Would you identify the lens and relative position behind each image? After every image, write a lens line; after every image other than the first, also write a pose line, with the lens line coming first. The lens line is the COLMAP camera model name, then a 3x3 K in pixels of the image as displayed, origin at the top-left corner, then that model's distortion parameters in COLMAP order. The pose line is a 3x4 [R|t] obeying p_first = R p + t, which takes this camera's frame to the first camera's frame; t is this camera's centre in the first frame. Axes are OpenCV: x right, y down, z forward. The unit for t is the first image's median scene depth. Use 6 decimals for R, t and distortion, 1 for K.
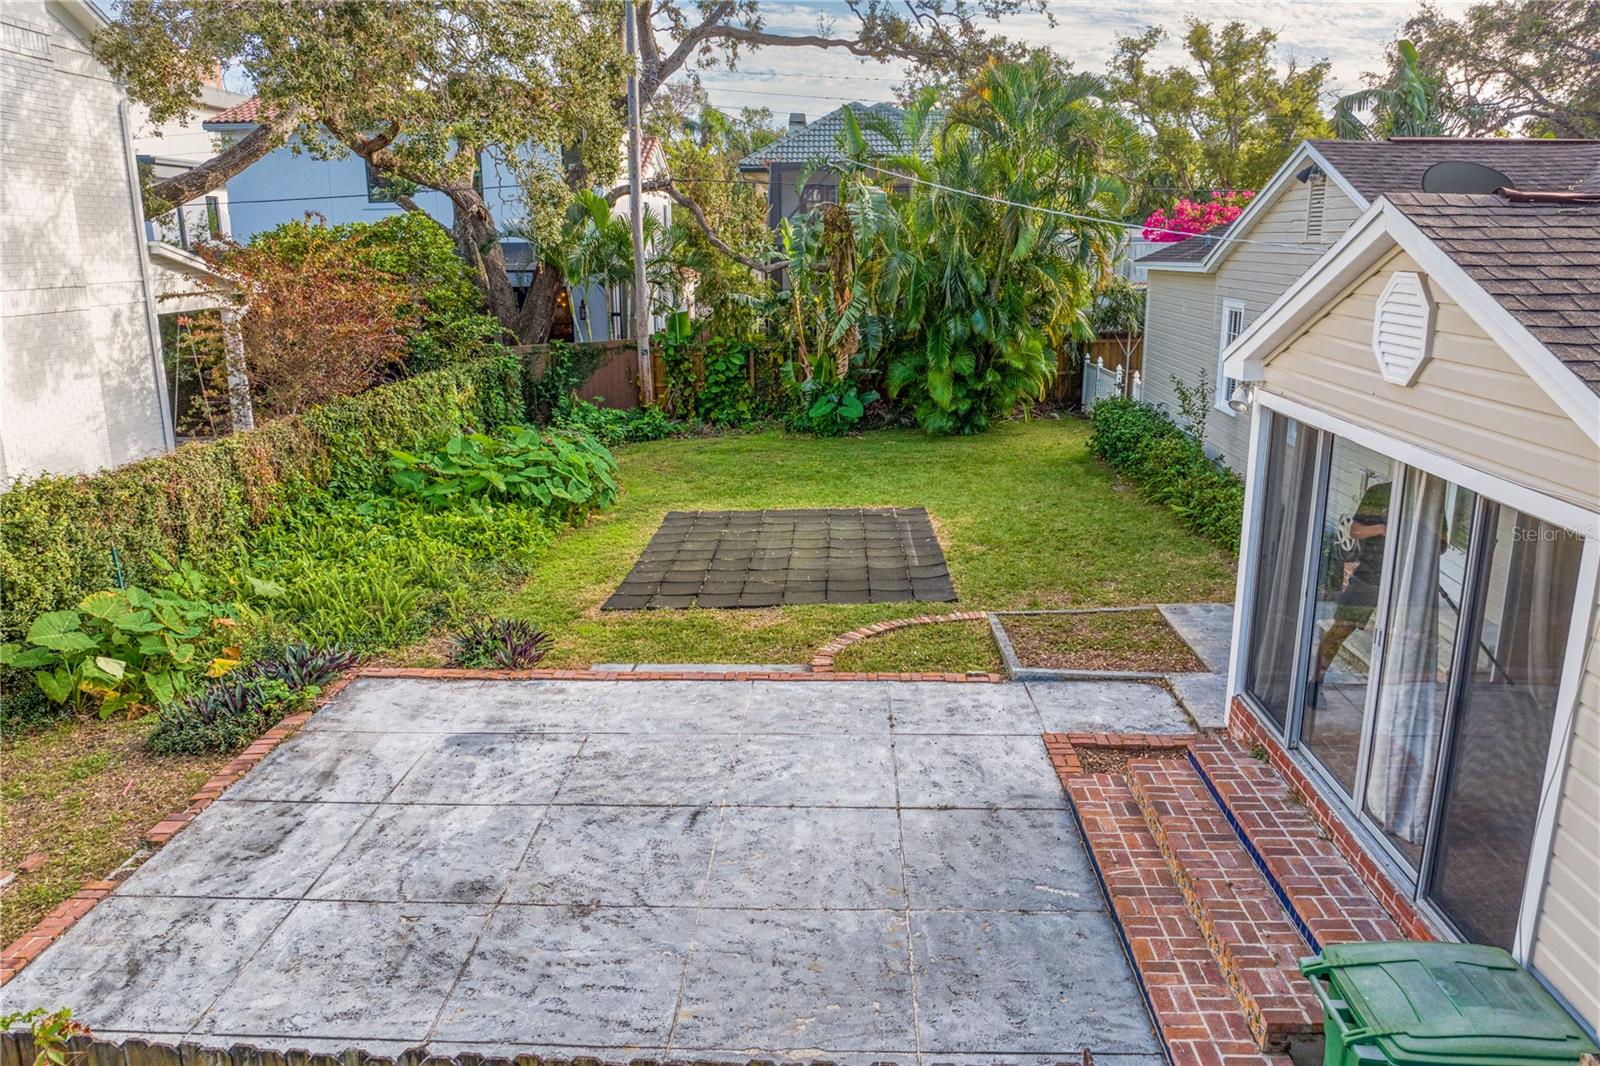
lens RADIAL K [[1127.4, 0, 805.3], [0, 1127.4, 534.0], [0, 0, 1]] dist [-0.046734, 0.017146]
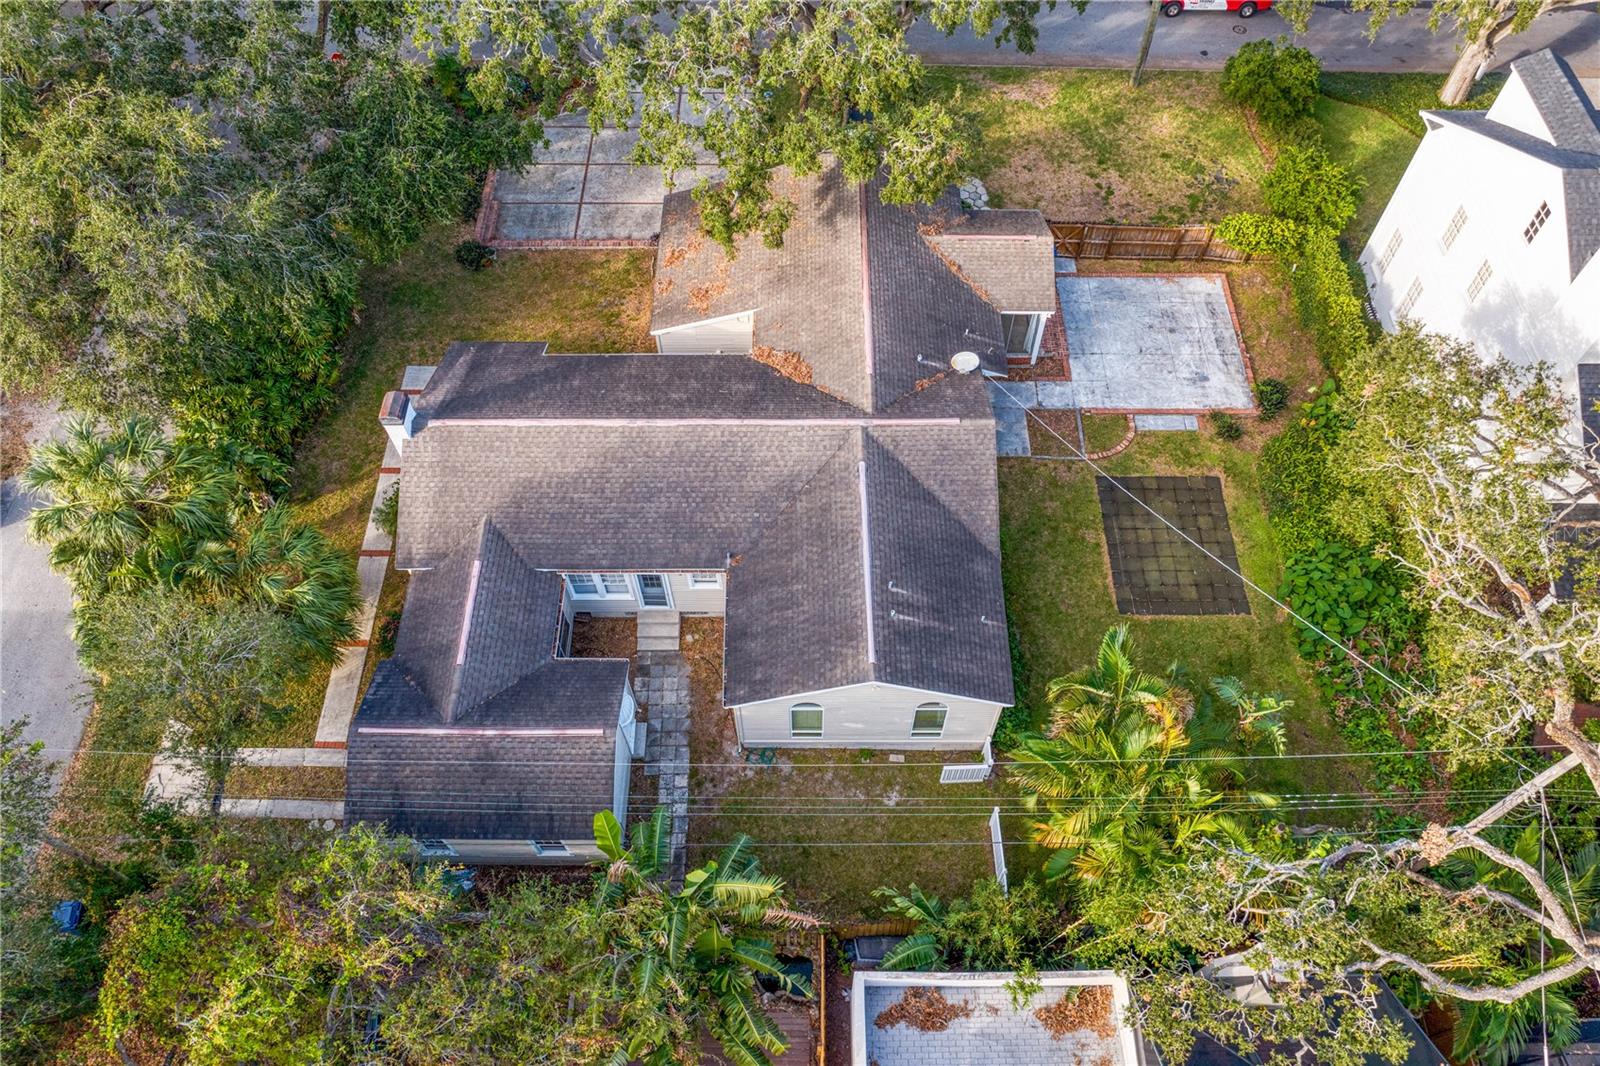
lens RADIAL K [[1127.4, 0, 802.1], [0, 1127.4, 530.8], [0, 0, 1]] dist [-0.046734, 0.017146]
pose [[-0.999289, 0.033964, -0.016343, 0.691560], [-0.004861, 0.313848, 0.949461, -1.925652], [0.037376, 0.948866, -0.313460, 1.482612]]
